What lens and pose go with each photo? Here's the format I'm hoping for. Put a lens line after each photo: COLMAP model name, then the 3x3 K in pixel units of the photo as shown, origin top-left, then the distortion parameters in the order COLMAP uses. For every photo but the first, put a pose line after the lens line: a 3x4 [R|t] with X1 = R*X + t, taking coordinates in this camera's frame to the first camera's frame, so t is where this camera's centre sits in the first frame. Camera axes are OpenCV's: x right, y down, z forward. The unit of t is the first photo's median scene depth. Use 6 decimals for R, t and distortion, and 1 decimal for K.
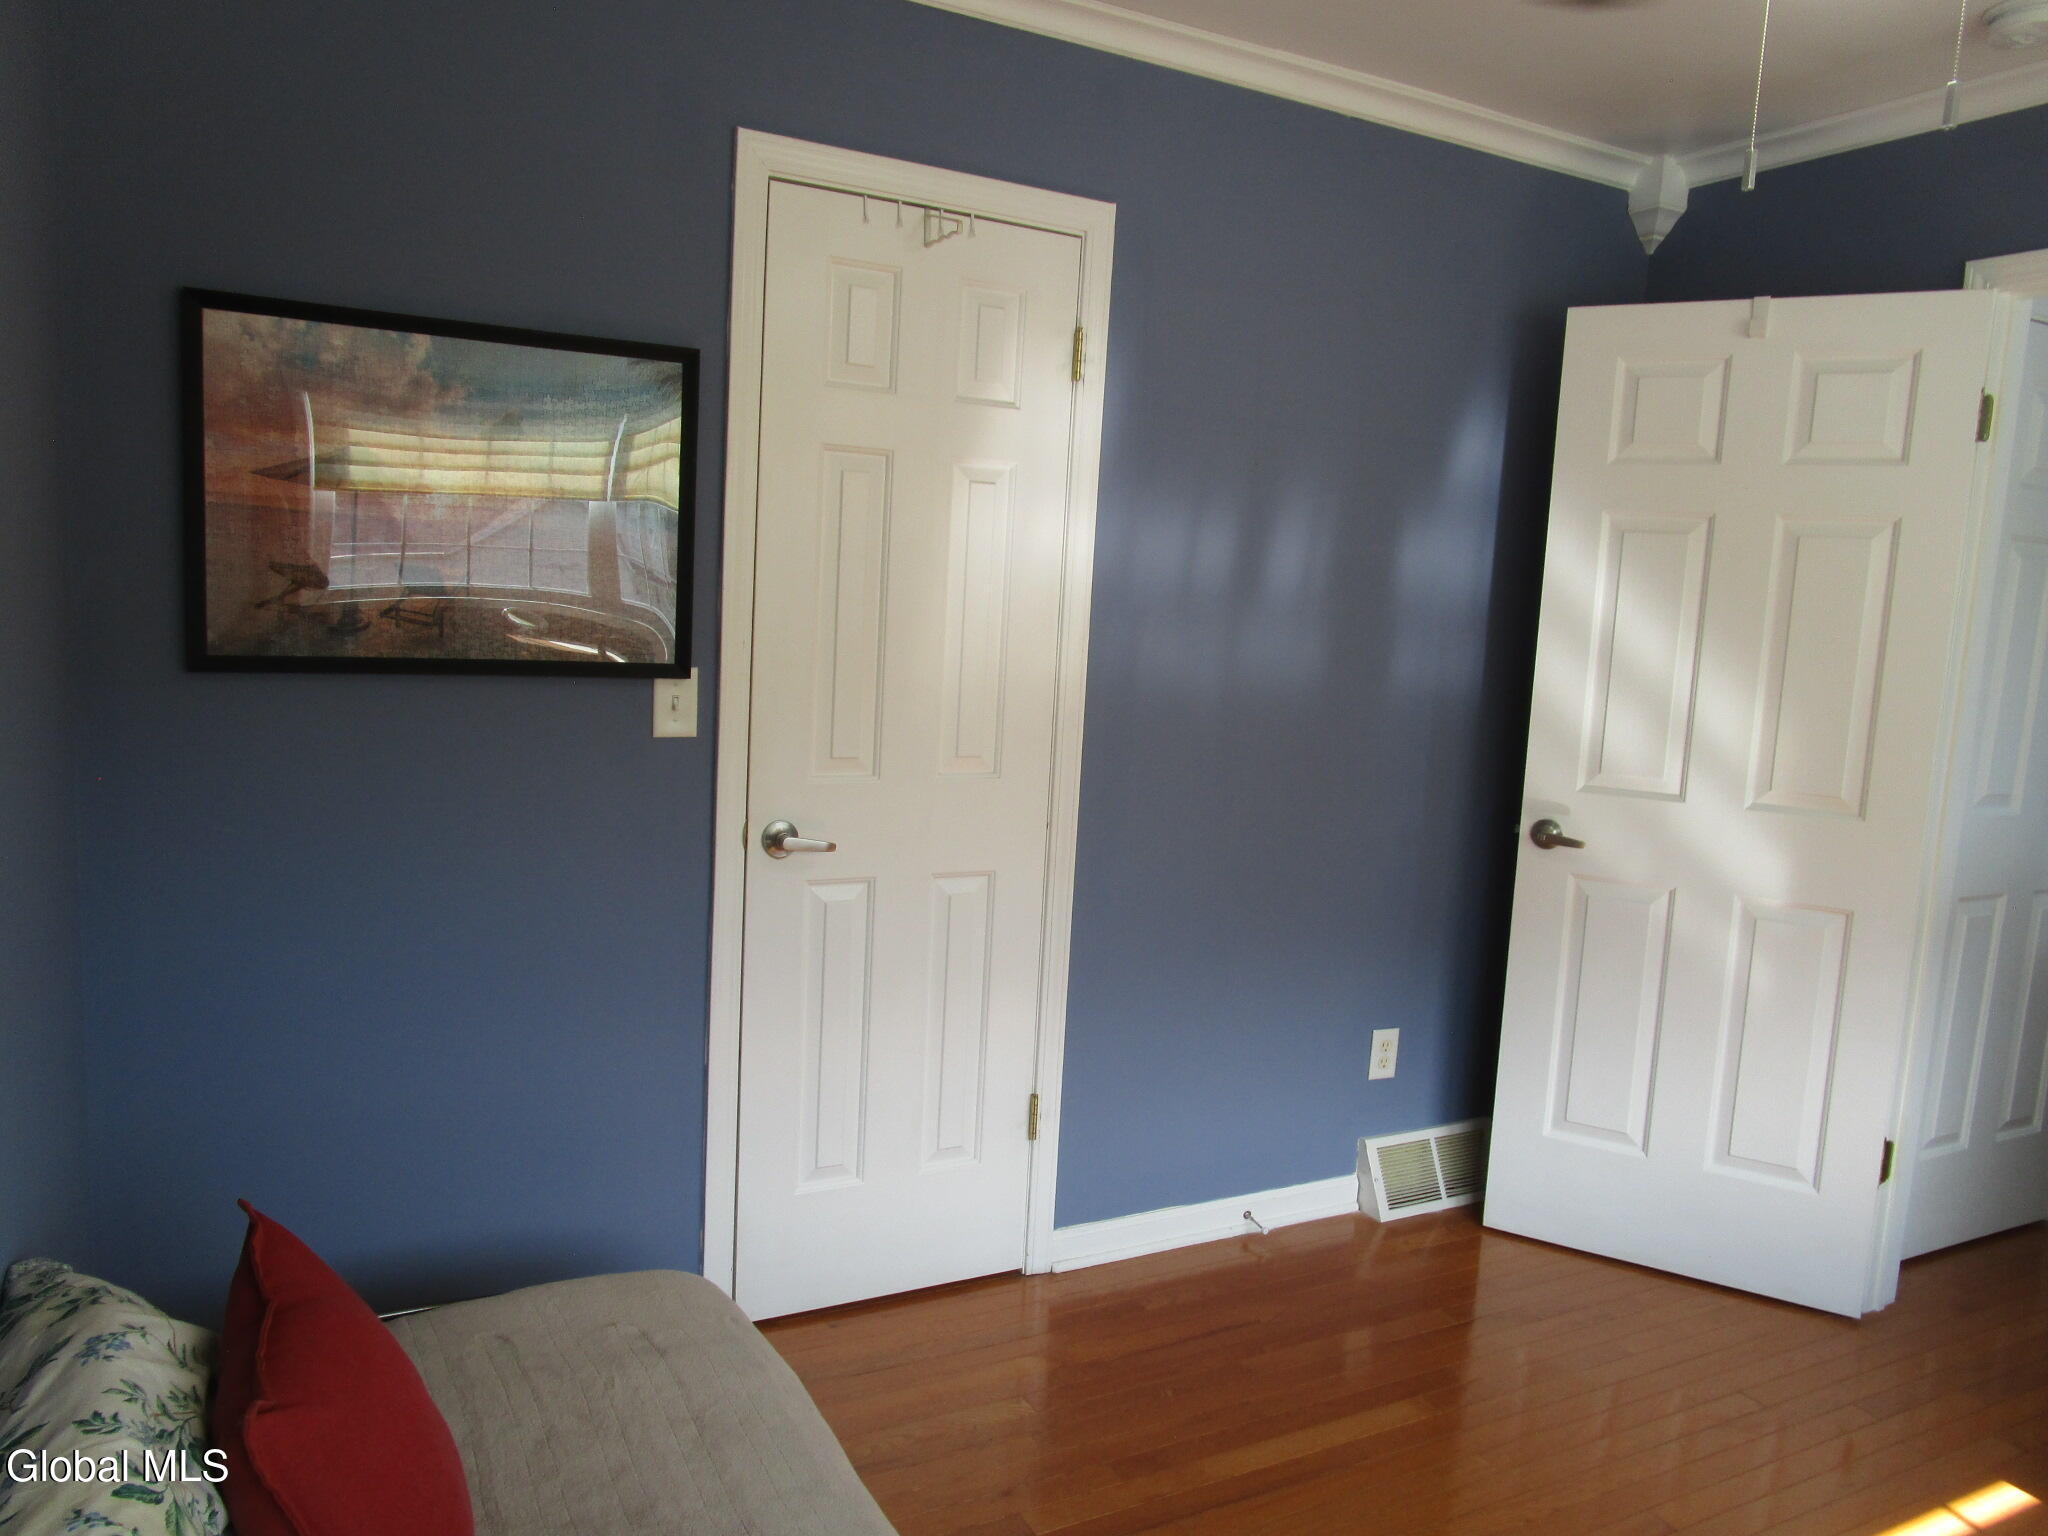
lens RADIAL K [[1487.4, 0, 1024.0], [0, 1487.4, 768.0], [0, 0, 1]] dist [-0.016350, 0.003210]
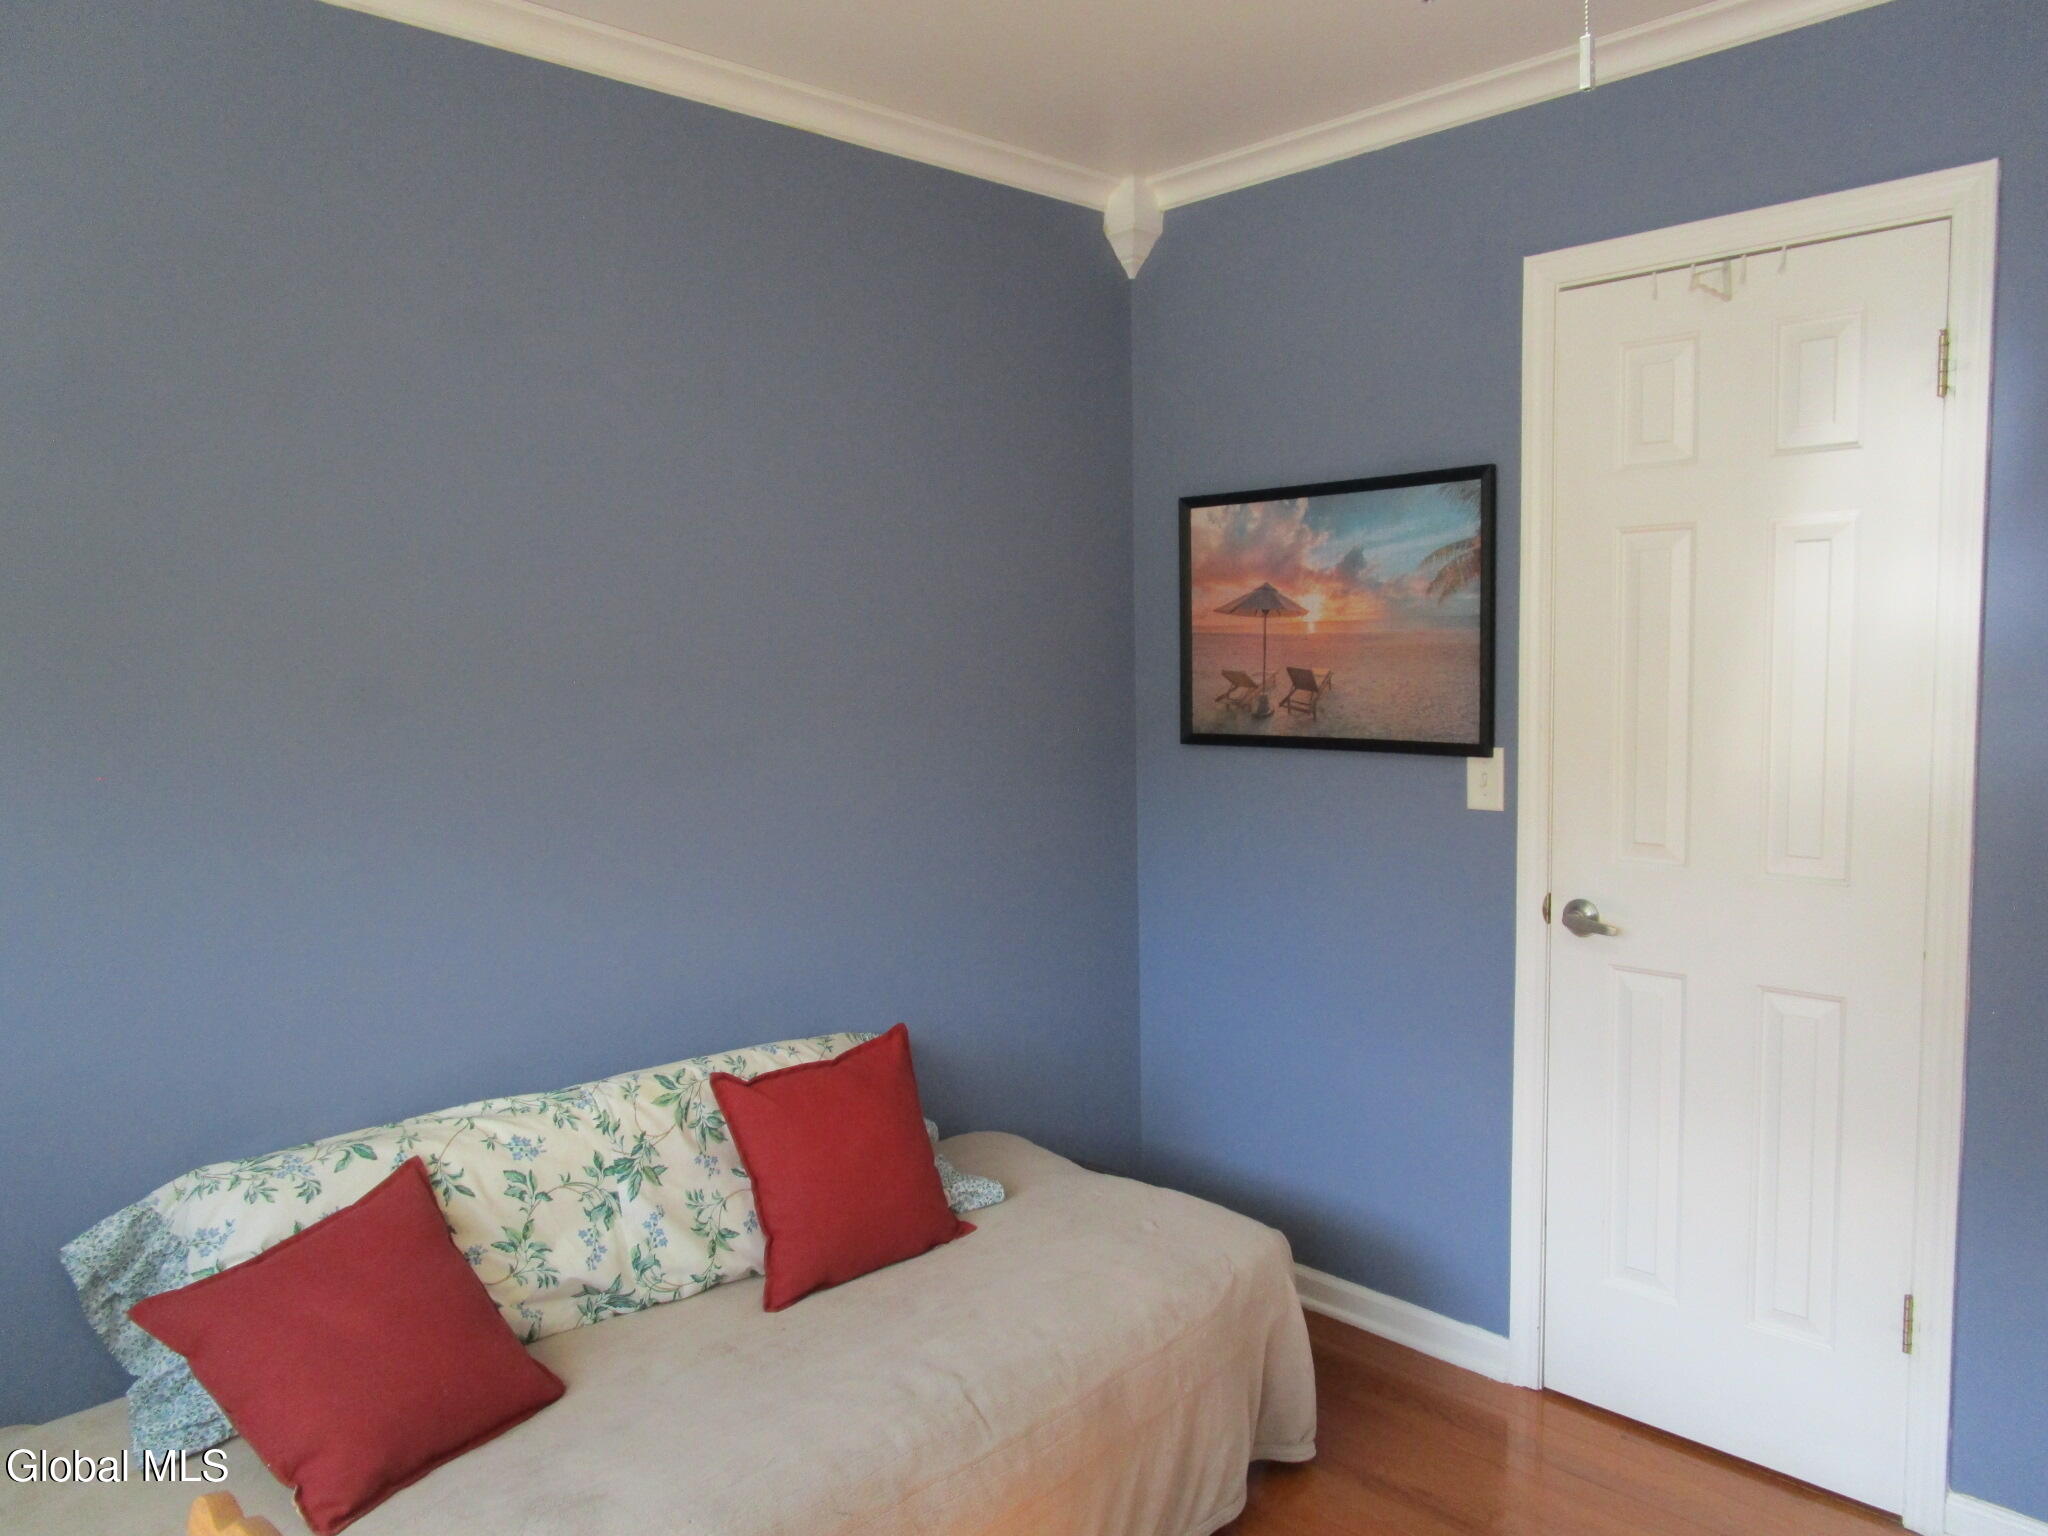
lens RADIAL K [[1487.4, 0, 1024.0], [0, 1487.4, 768.0], [0, 0, 1]] dist [-0.016350, 0.003210]
pose [[0.260981, 0.018938, -0.965158, 0.754417], [-0.091303, 0.995810, -0.005149, -0.014948], [0.961017, 0.089466, 0.261616, 0.377884]]
